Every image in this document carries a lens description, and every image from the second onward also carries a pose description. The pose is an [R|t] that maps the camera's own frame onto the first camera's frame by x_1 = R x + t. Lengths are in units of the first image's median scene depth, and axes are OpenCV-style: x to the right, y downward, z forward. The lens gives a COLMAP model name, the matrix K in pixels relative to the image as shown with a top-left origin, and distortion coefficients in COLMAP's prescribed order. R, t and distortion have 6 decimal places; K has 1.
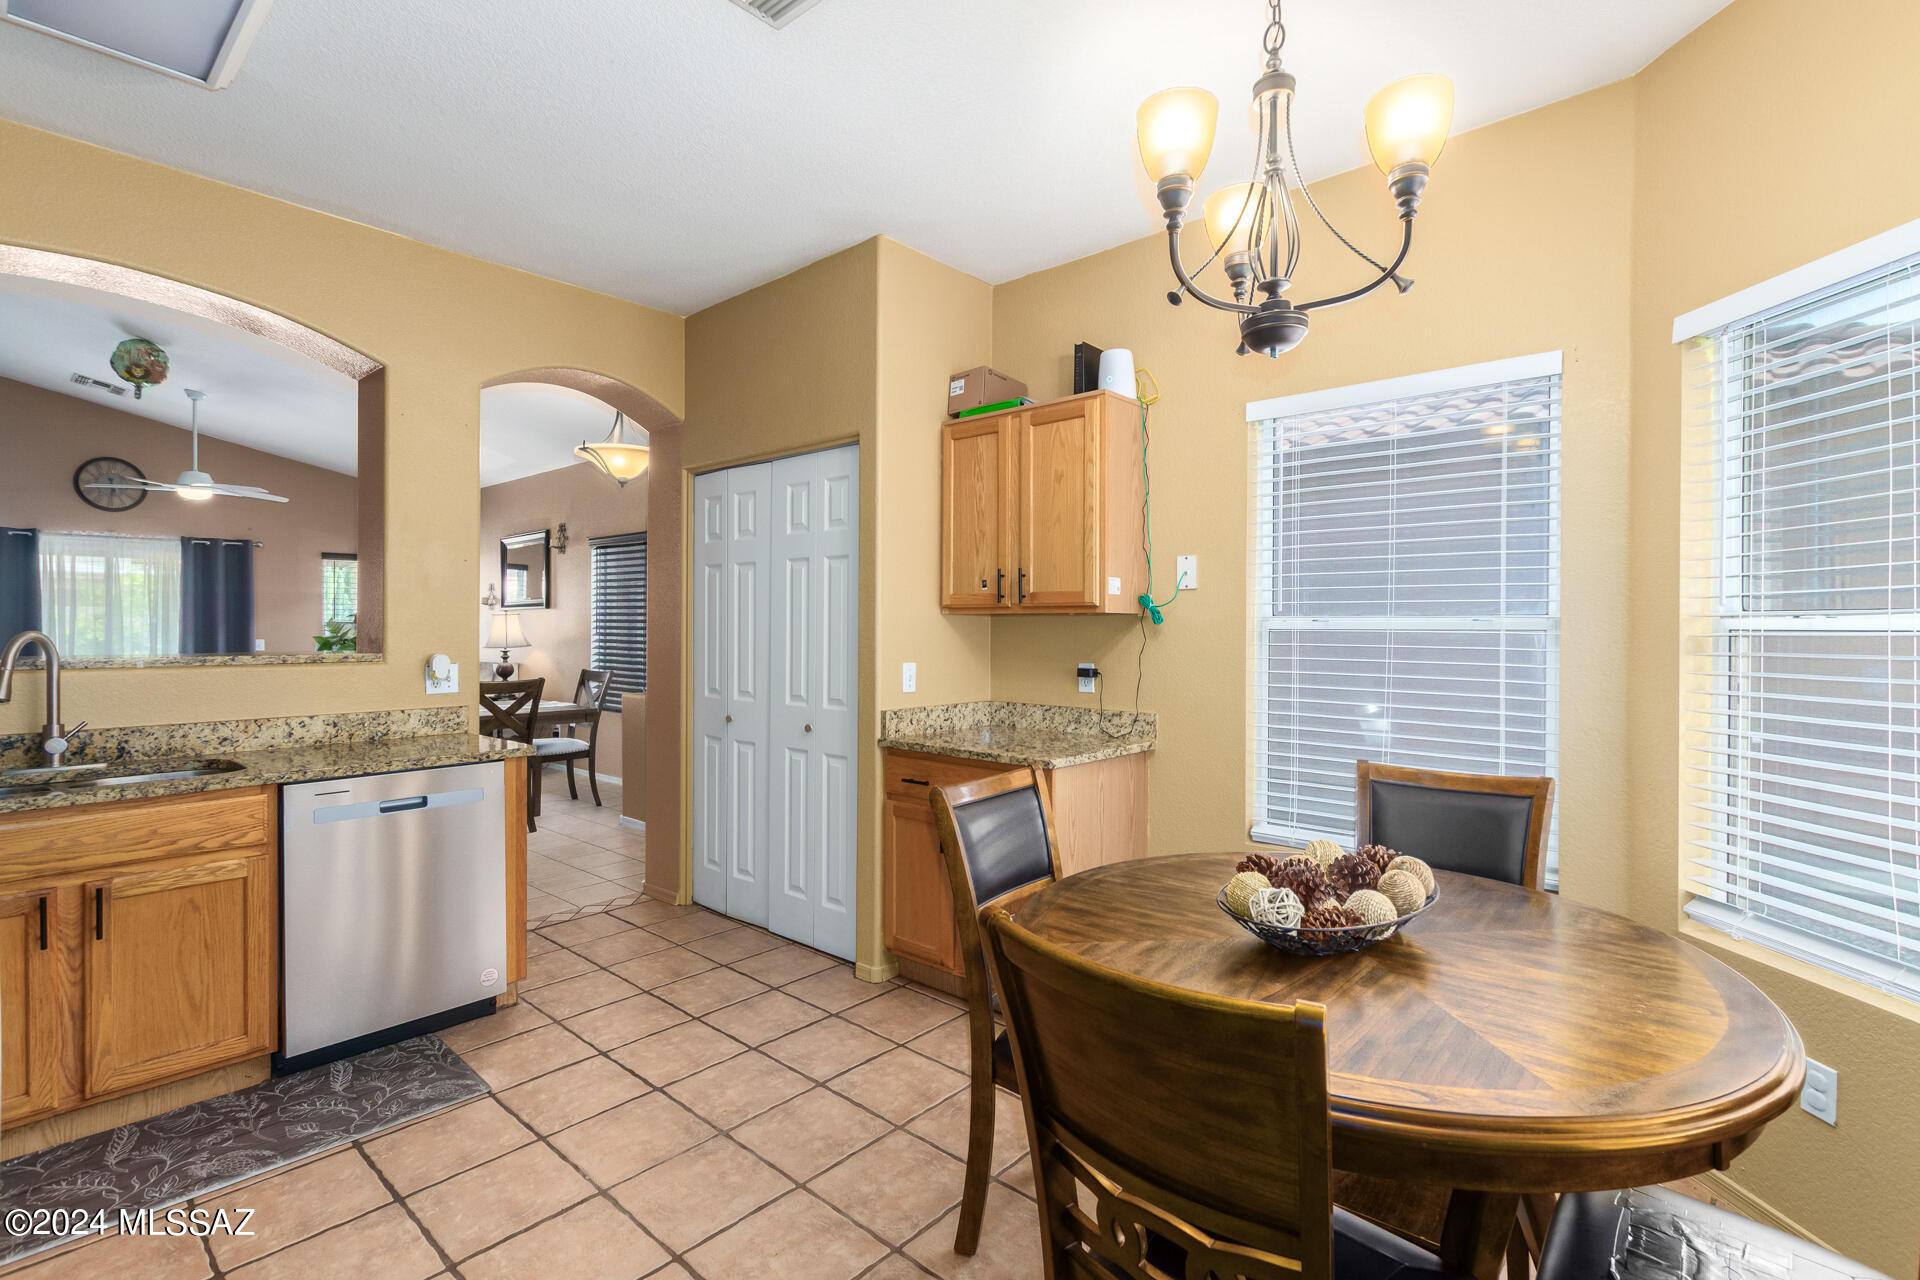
lens RADIAL K [[890.2, 0, 958.3], [0, 890.2, 634.6], [0, 0, 1]] dist [0.002888, -0.000466]
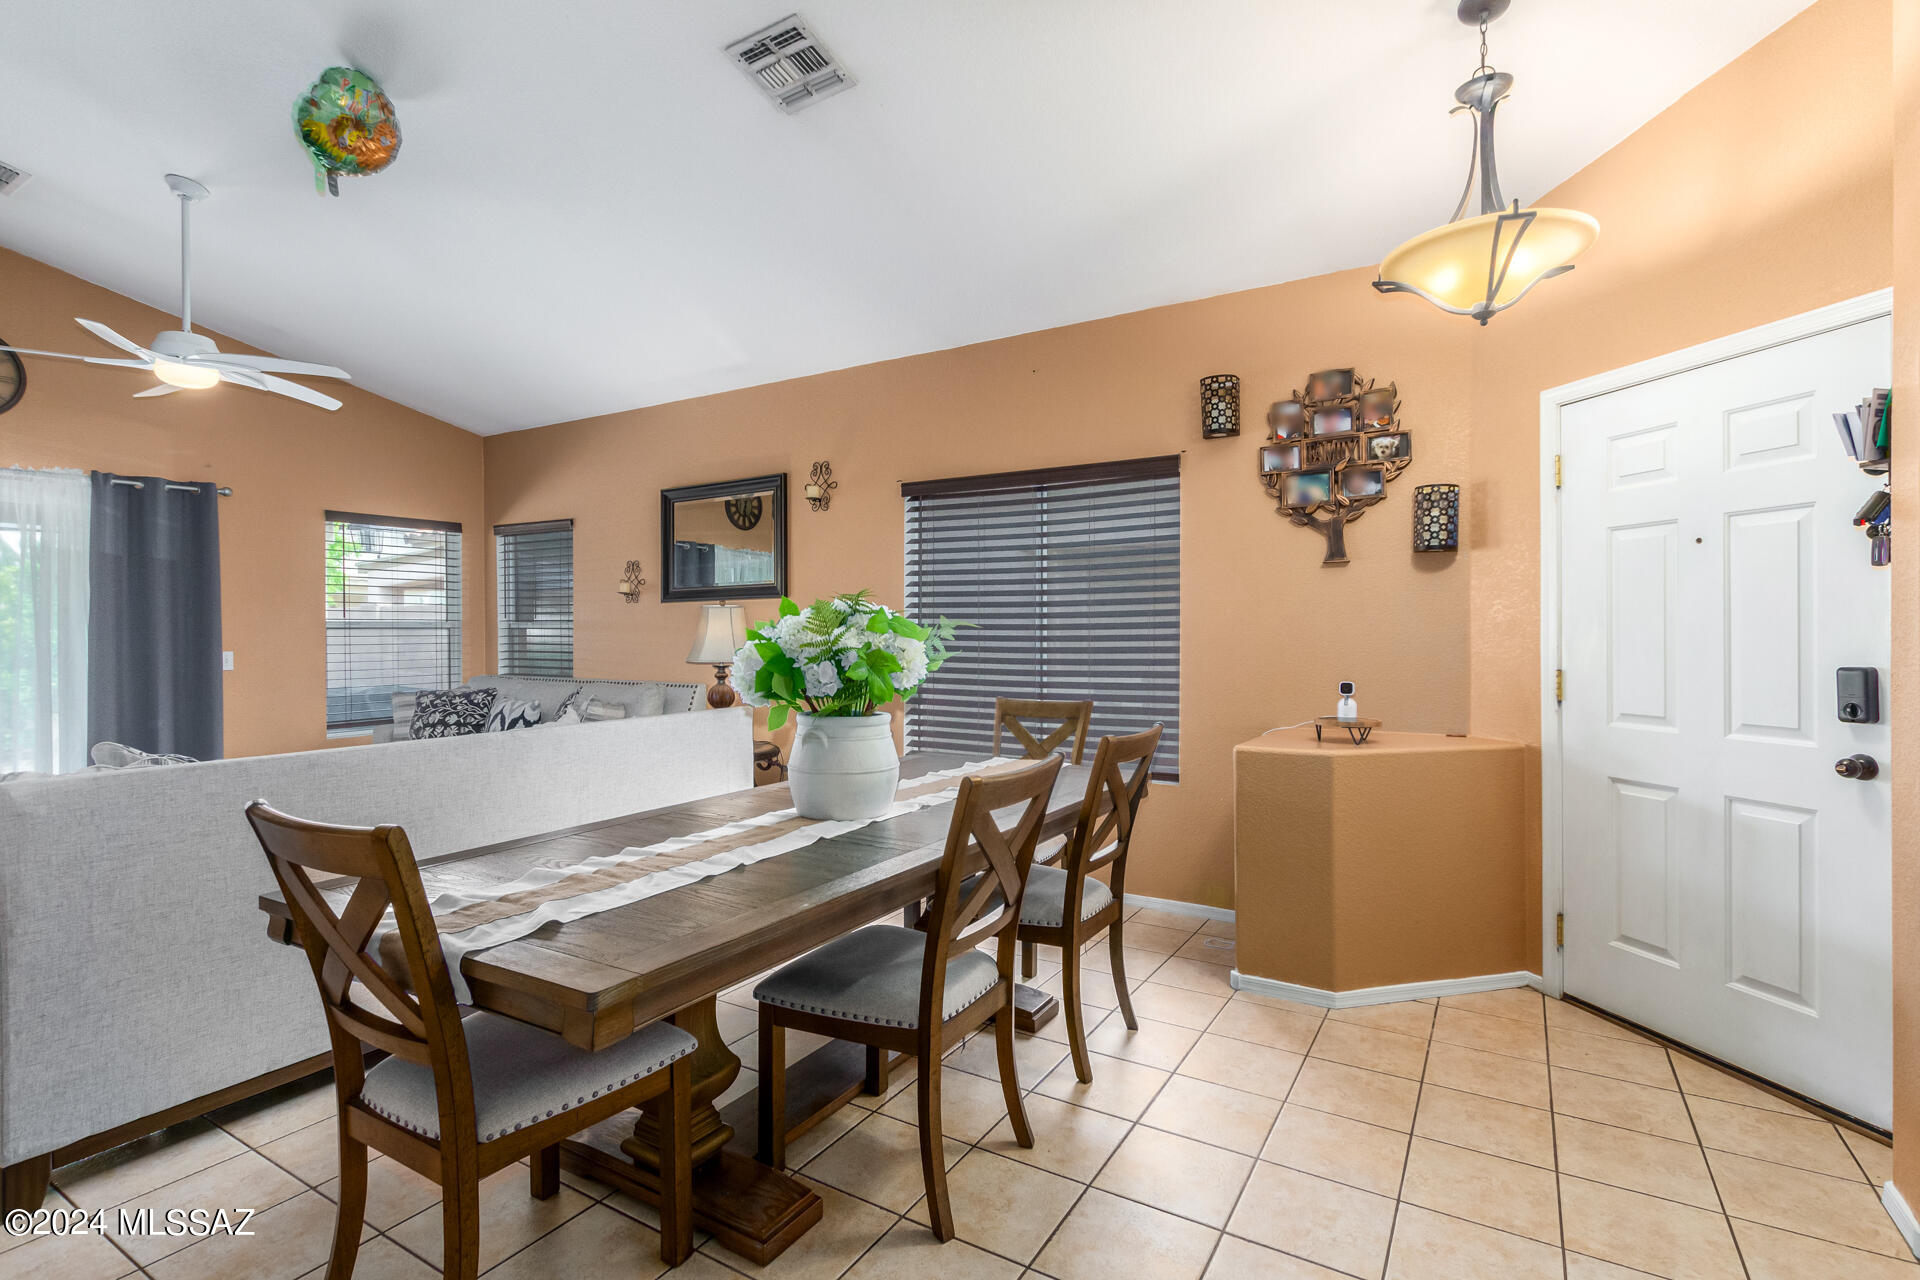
lens RADIAL K [[884.5, 0, 973.3], [0, 884.5, 632.4], [0, 0, 1]] dist [0.002751, 0.000218]
pose [[0.979764, -0.006148, 0.200063, -0.459949], [0.008465, 0.999907, -0.010730, 0.003311], [-0.199978, 0.012206, 0.979724, 0.358273]]
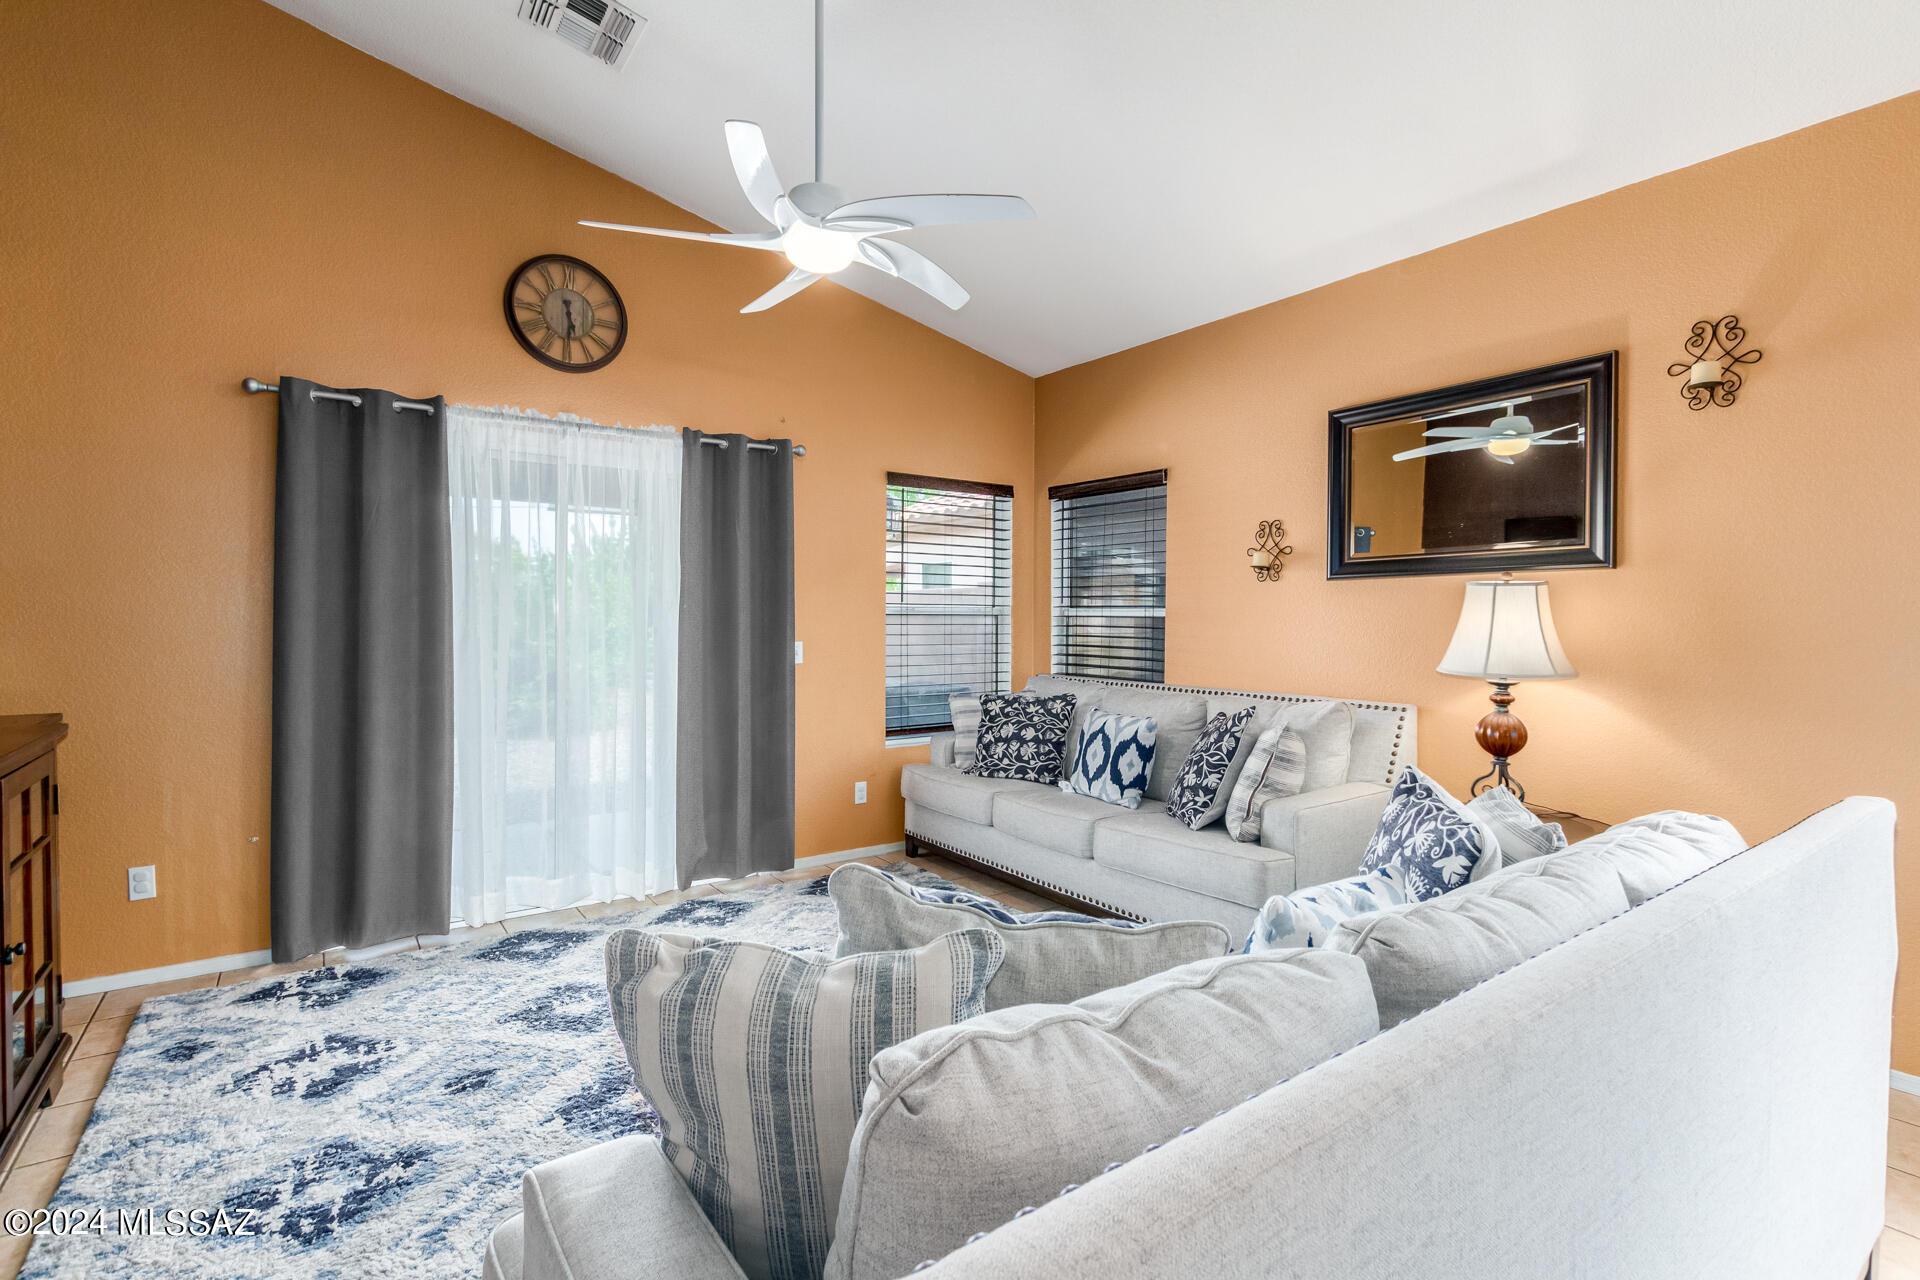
lens RADIAL K [[890.2, 0, 958.3], [0, 890.2, 634.6], [0, 0, 1]] dist [0.002888, -0.000466]
pose [[0.976931, 0.005702, -0.213481, -0.651622], [-0.004564, 0.999973, 0.005825, -0.002577], [0.213508, -0.004717, 0.976930, 0.588726]]
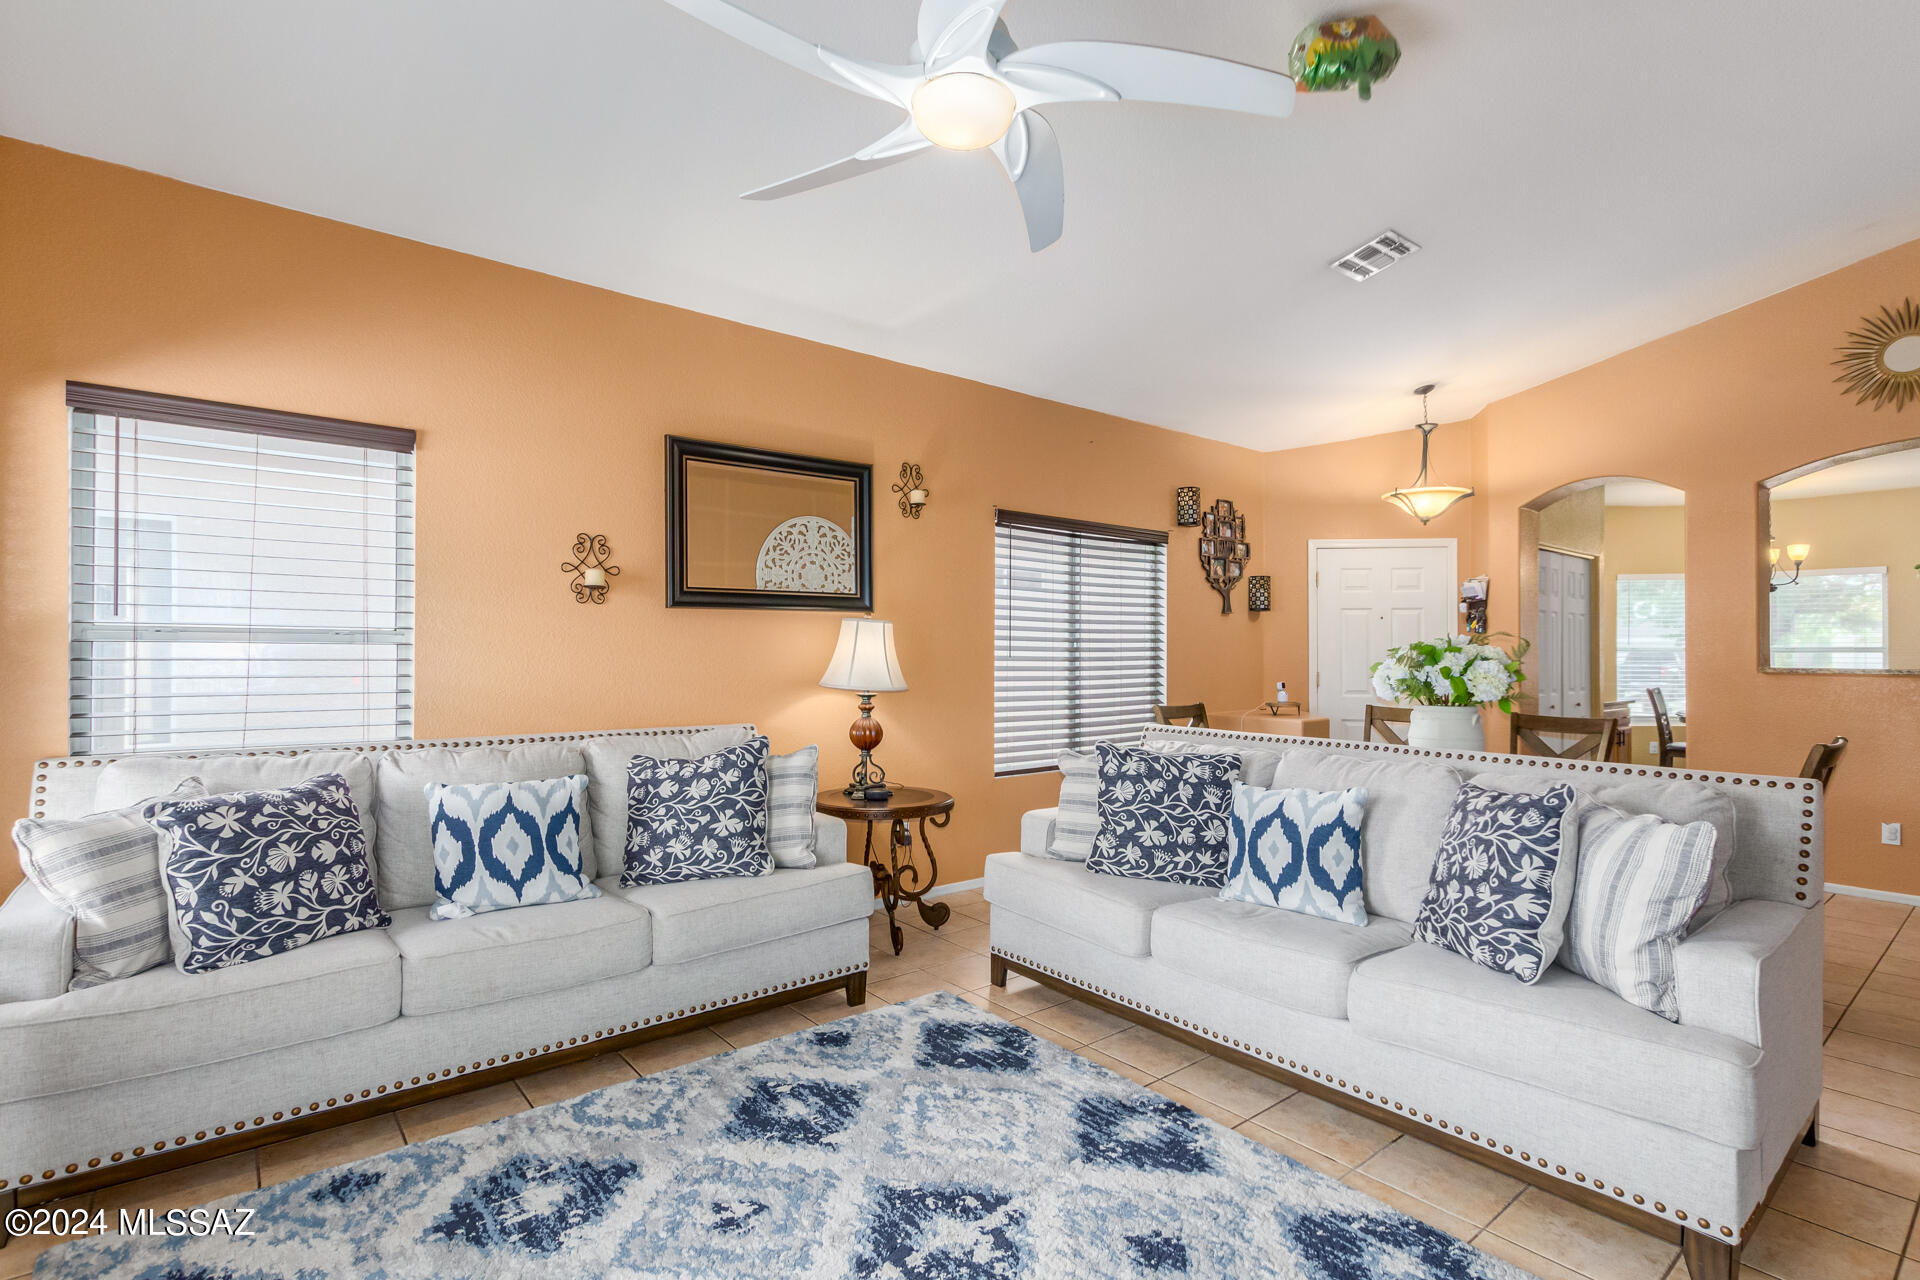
lens RADIAL K [[890.2, 0, 958.3], [0, 890.2, 634.6], [0, 0, 1]] dist [0.002888, -0.000466]
pose [[0.167985, 0.013219, 0.985701, -0.992849], [0.007110, 0.999868, -0.014621, -0.007484], [-0.985764, 0.009464, 0.167869, 0.865545]]
